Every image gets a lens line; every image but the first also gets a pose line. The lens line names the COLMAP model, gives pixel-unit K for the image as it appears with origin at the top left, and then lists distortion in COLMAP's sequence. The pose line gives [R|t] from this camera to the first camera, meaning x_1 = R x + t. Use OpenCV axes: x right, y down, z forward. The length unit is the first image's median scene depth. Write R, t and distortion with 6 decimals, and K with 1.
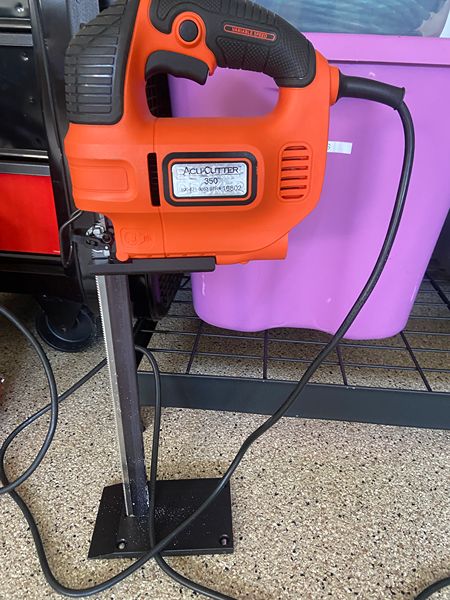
lens RADIAL K [[453.8, 0, 222.1], [0, 453.8, 297.3], [0, 0, 1]] dist [0.127211, -0.023535]
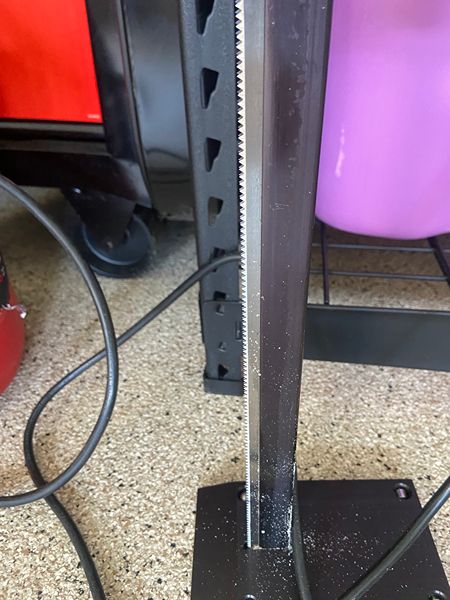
lens RADIAL K [[453.8, 0, 229.3], [0, 453.8, 298.0], [0, 0, 1]] dist [0.127211, -0.023535]
pose [[0.998758, -0.006581, -0.049380, -0.164591], [0.012451, 0.992752, 0.119535, 0.086131], [0.048235, -0.120002, 0.991601, 0.401015]]
